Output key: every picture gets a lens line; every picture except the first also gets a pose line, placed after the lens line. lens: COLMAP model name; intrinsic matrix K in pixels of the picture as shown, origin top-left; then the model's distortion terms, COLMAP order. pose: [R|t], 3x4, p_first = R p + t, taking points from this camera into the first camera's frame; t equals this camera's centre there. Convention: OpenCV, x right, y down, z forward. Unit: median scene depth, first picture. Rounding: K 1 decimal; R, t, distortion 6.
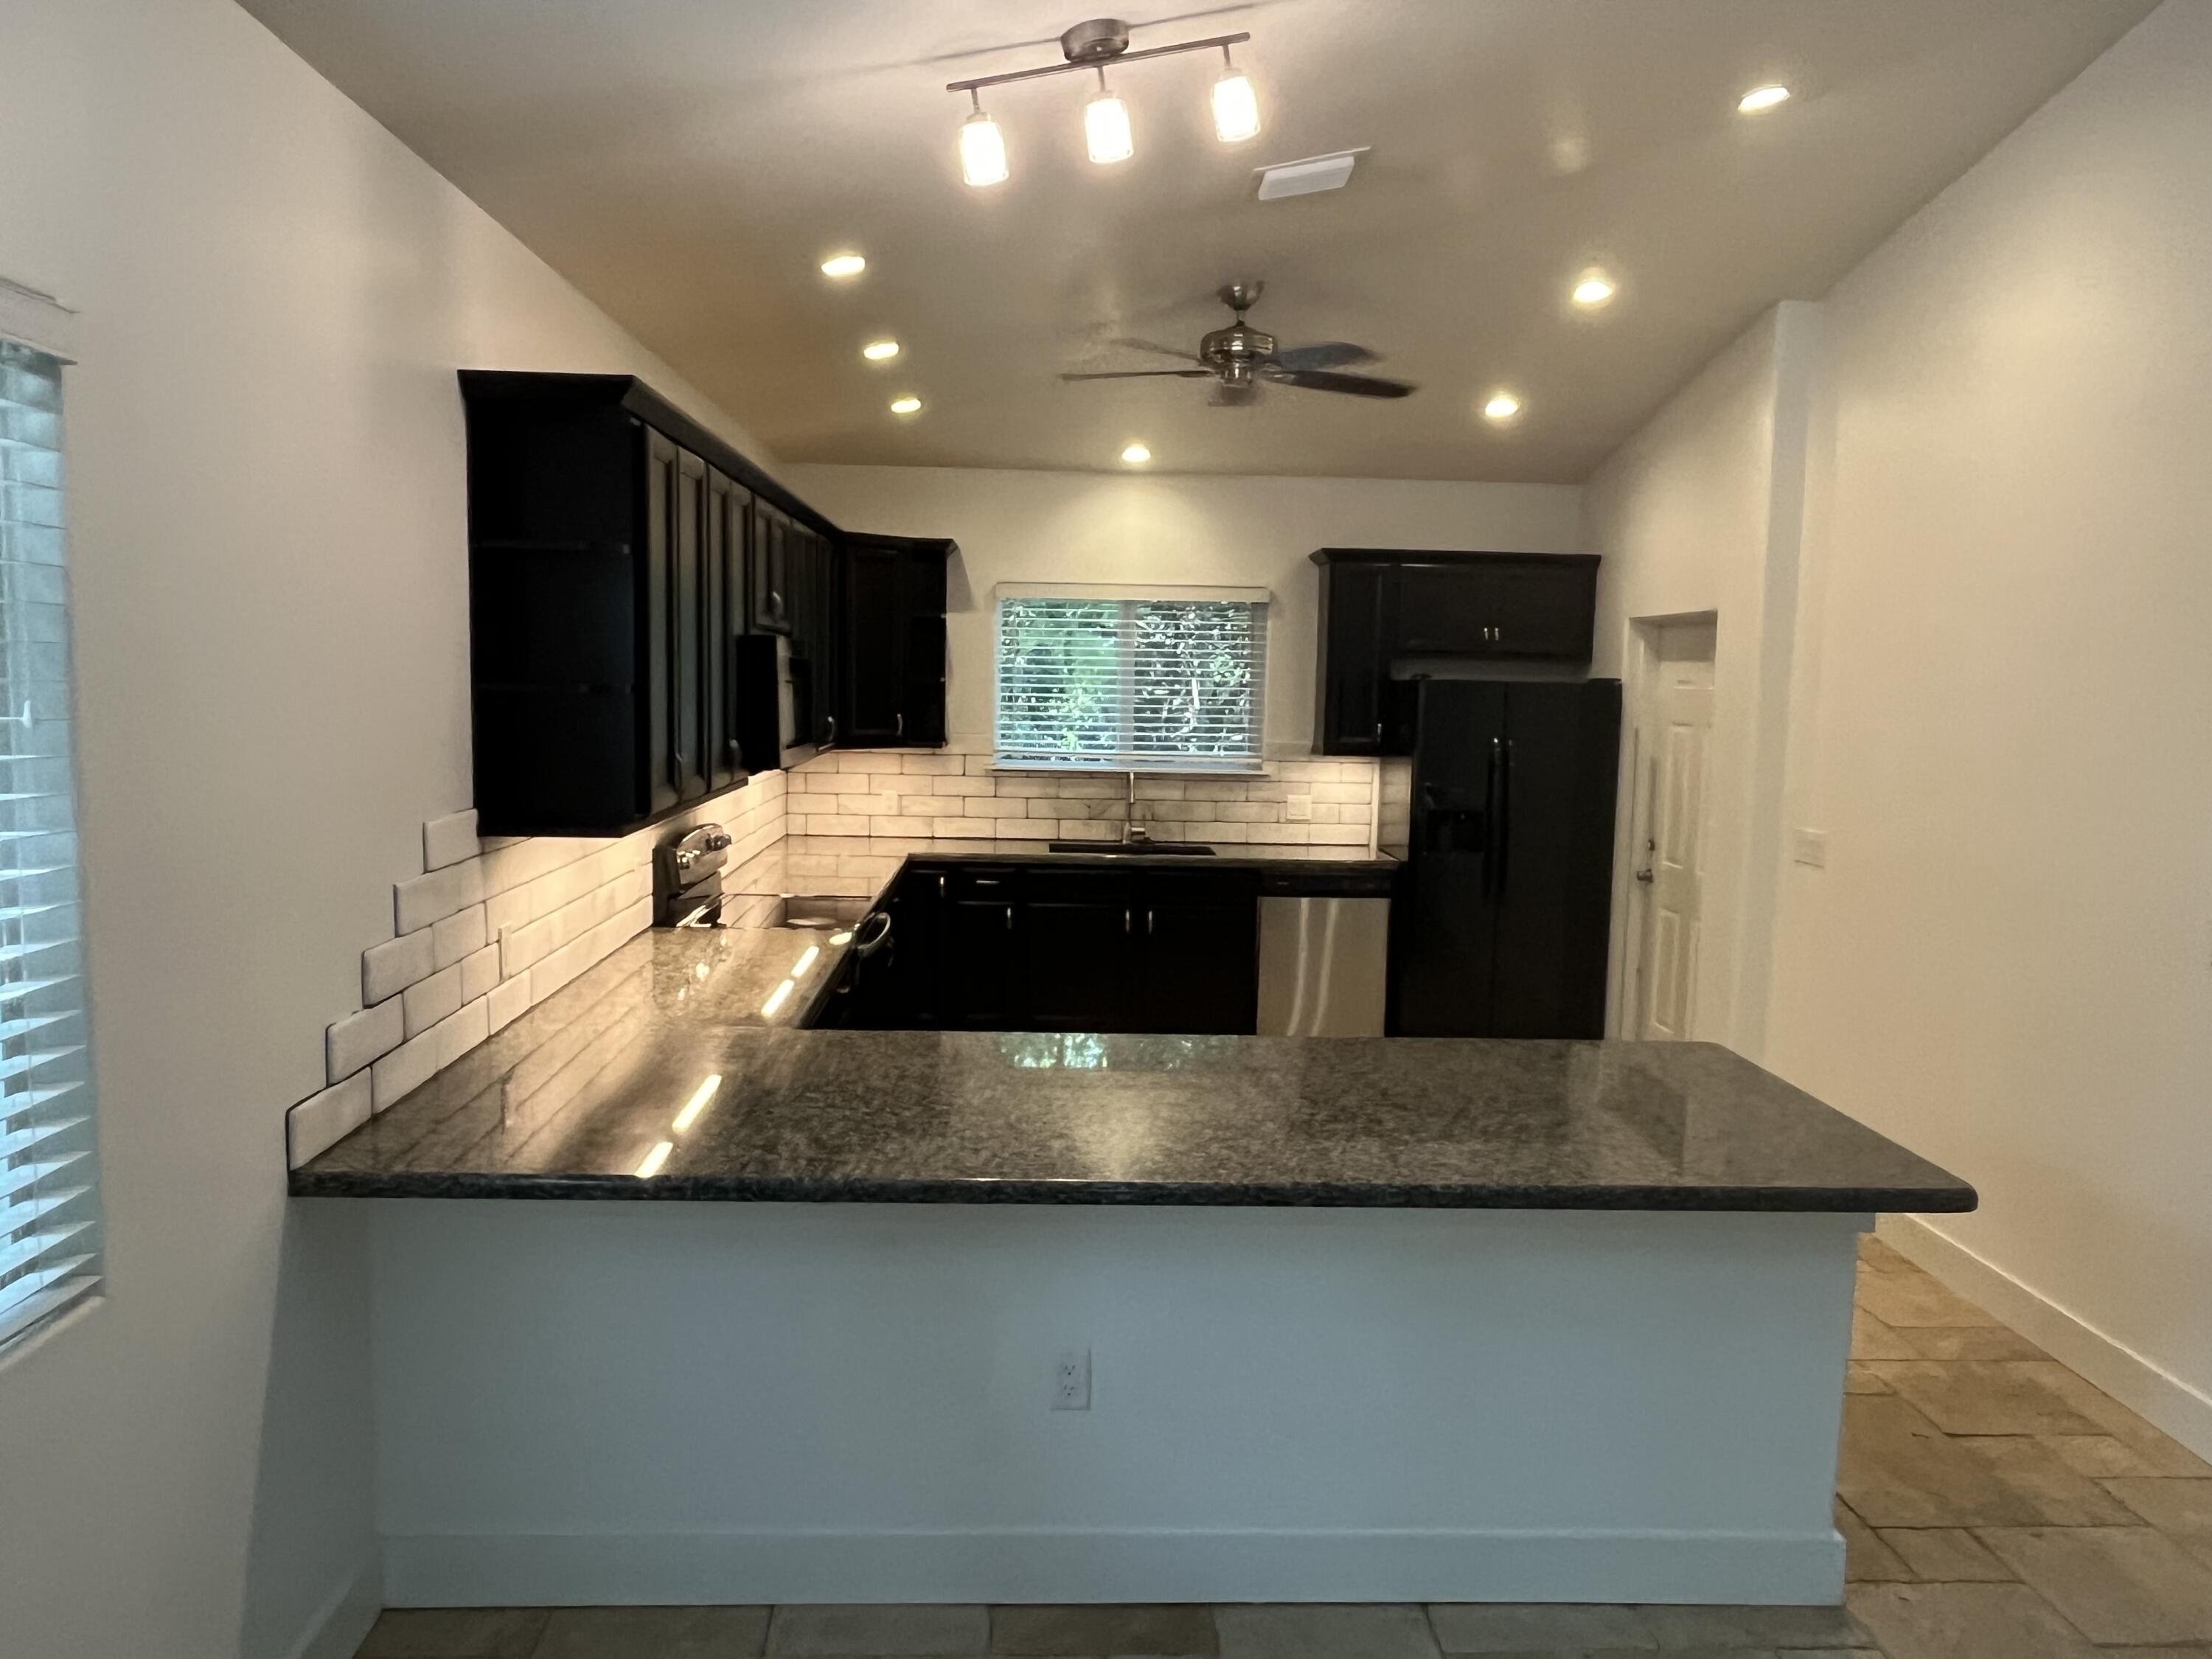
lens RADIAL K [[1591.8, 0, 1107.3], [0, 1591.8, 816.6], [0, 0, 1]] dist [0.002850, -0.011120]
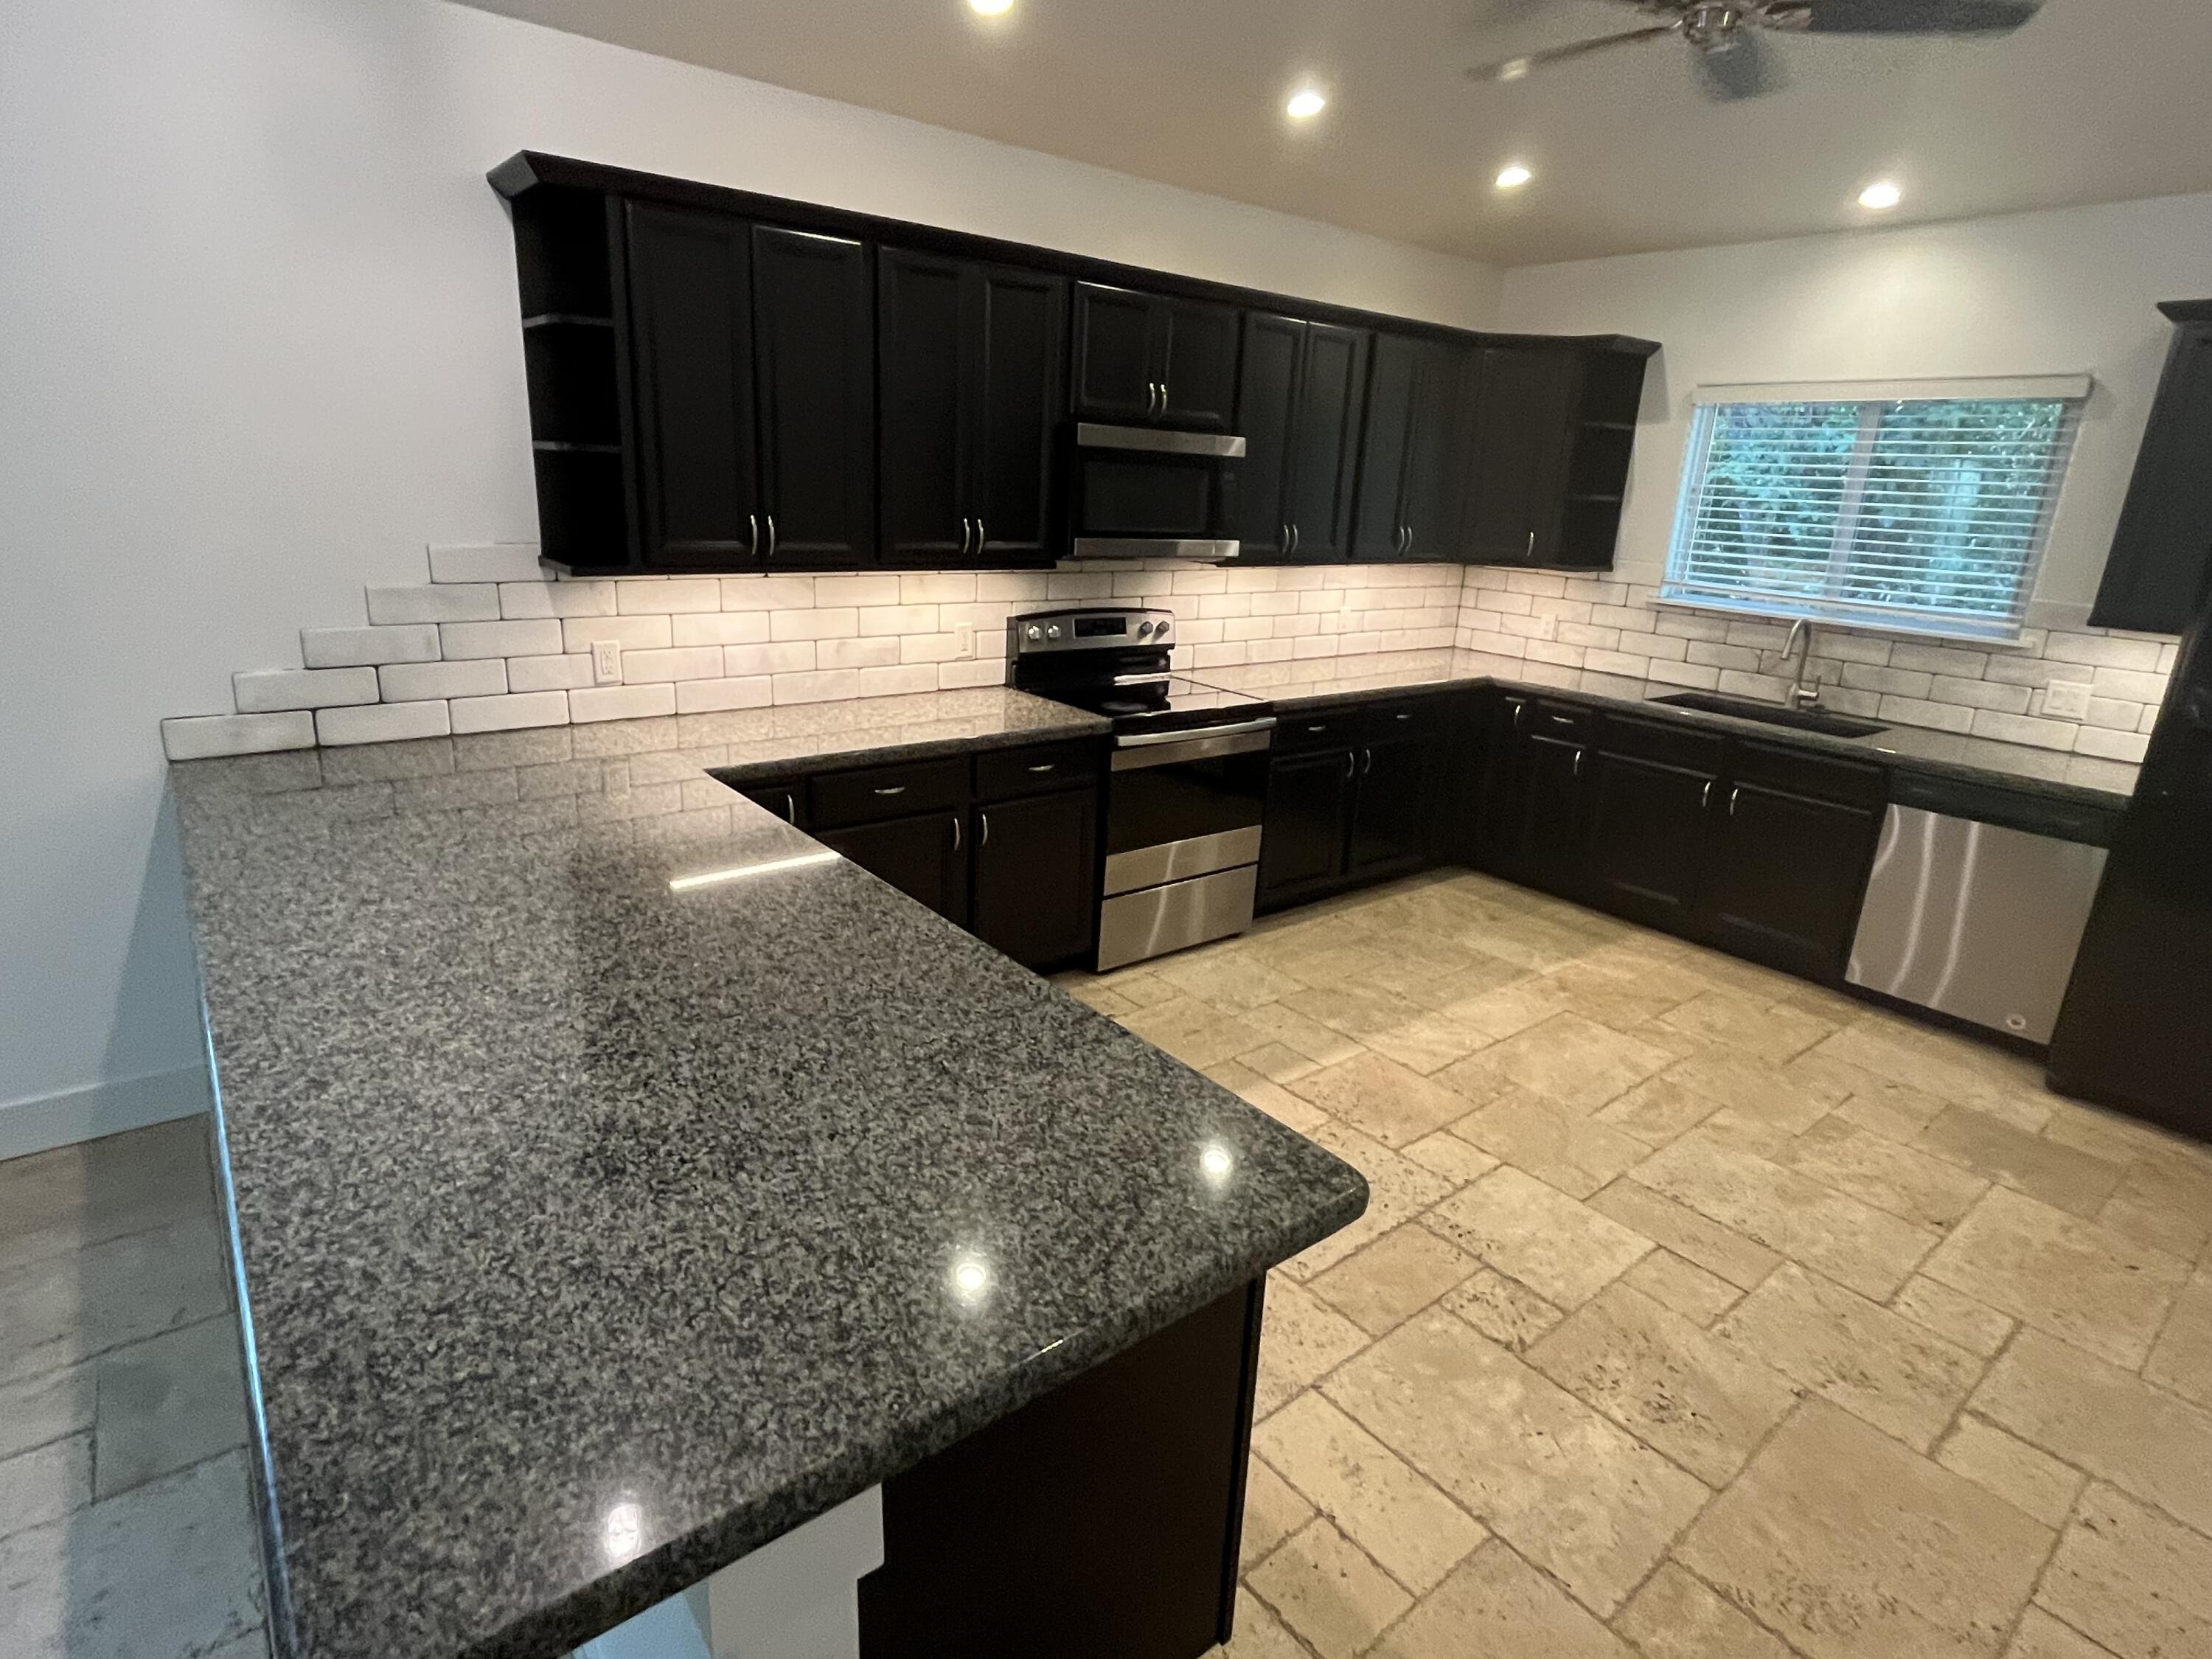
lens RADIAL K [[1160.5, 0, 1098.1], [0, 1160.5, 816.5], [0, 0, 1]] dist [-0.000281, -0.002618]
pose [[0.582059, 0.238867, -0.777271, 0.288992], [-0.109099, 0.970178, 0.216452, -0.019981], [0.805795, -0.041188, 0.590761, 0.348745]]
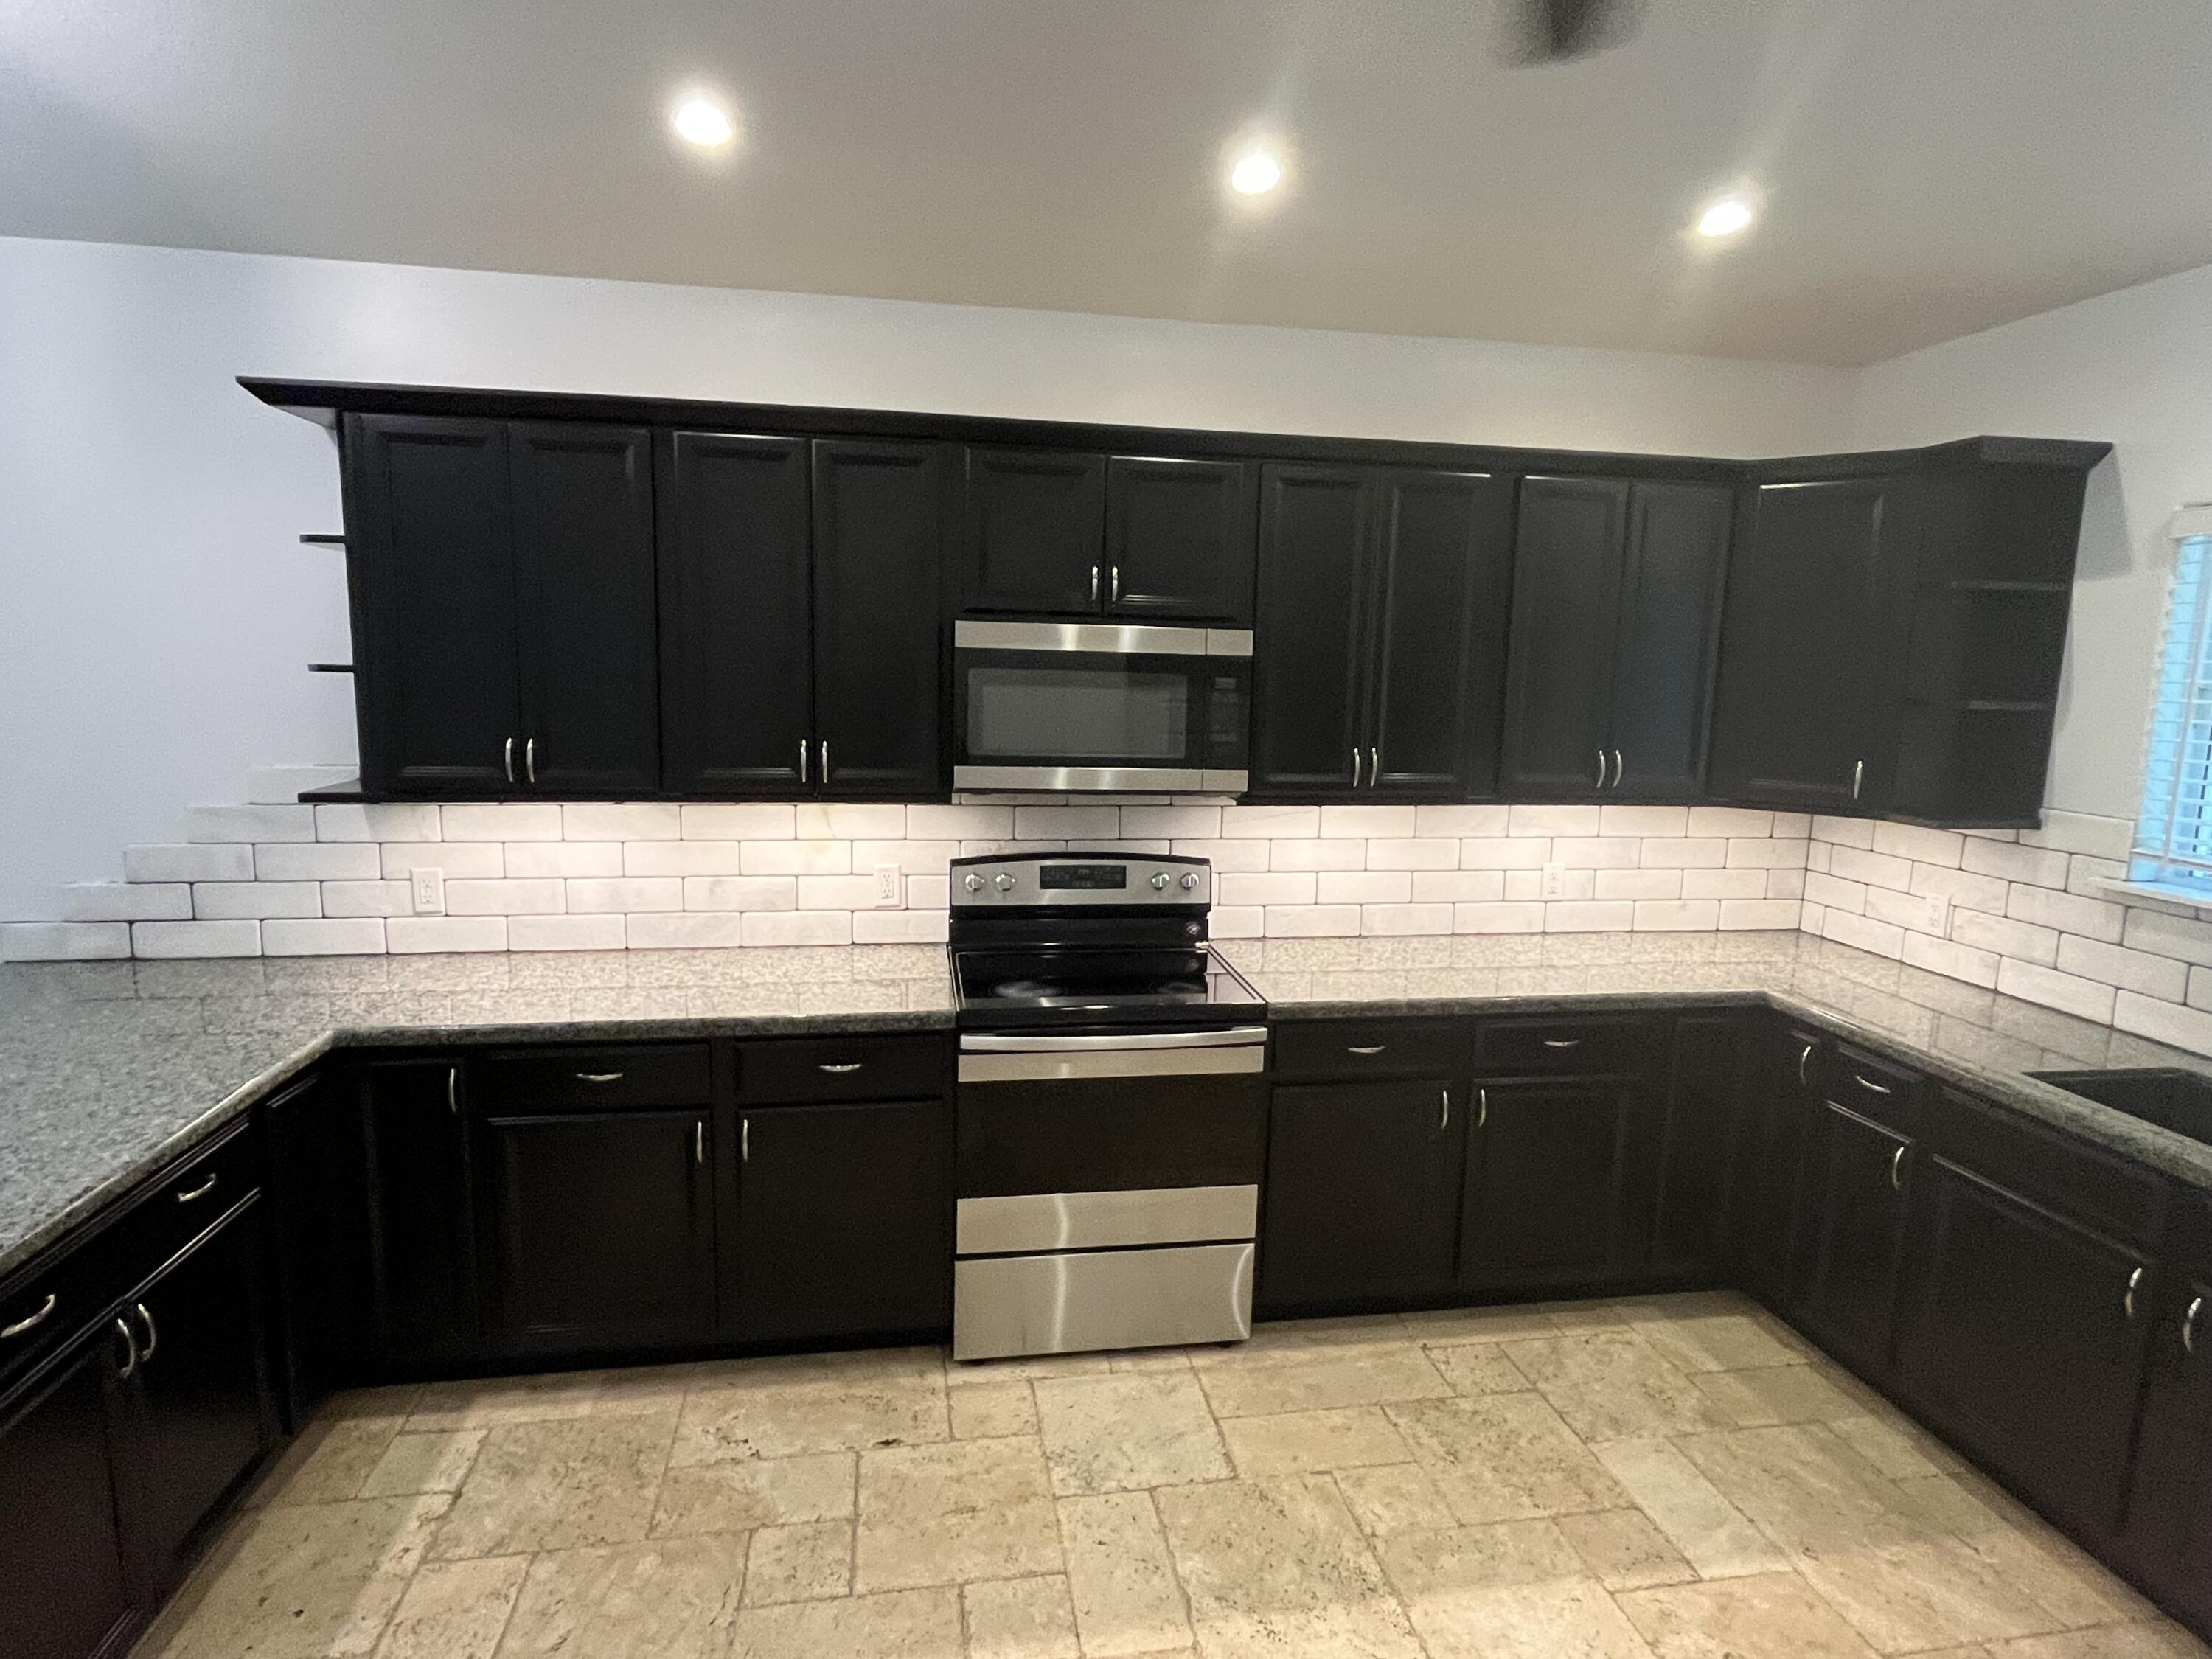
lens RADIAL K [[1160.5, 0, 1103.4], [0, 1160.5, 819.1], [0, 0, 1]] dist [-0.000281, -0.002618]
pose [[0.110405, 0.119450, -0.986683, 0.250570], [-0.110118, 0.988110, 0.107301, -0.055846], [0.987768, 0.096805, 0.122246, 0.642054]]
